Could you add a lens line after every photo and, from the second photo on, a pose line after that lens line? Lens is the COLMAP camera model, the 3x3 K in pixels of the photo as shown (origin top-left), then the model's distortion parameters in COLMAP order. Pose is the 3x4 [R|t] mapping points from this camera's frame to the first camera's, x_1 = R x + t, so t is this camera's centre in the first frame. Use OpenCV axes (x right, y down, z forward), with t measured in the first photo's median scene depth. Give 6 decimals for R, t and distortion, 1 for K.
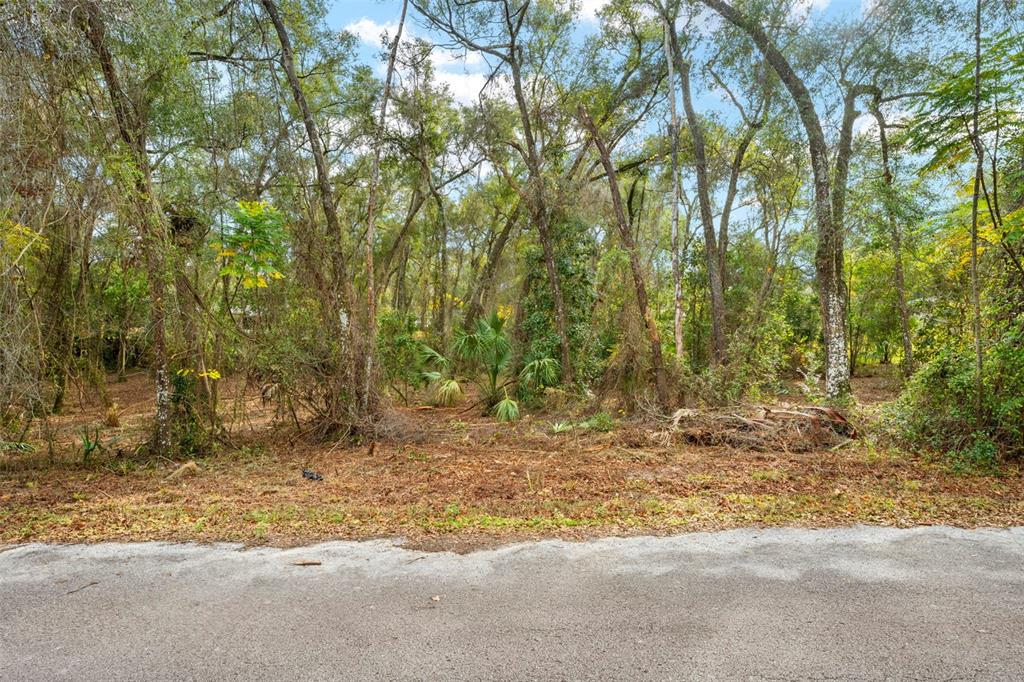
lens RADIAL K [[522.2, 0, 512.0], [0, 522.2, 341.0], [0, 0, 1]] dist [-0.000615, -0.000313]
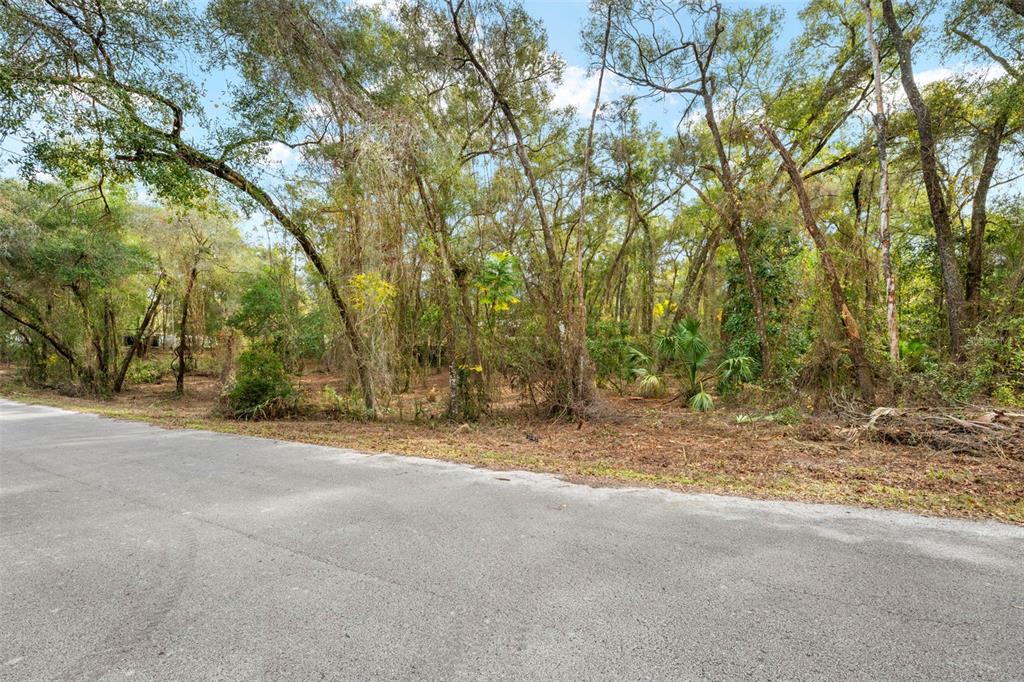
lens RADIAL K [[522.2, 0, 512.0], [0, 522.2, 341.0], [0, 0, 1]] dist [-0.000615, -0.000313]
pose [[0.850537, -0.022389, -0.525438, 0.242432], [0.023381, 0.999715, -0.004750, -0.005906], [0.525395, -0.008245, 0.850819, -0.191923]]
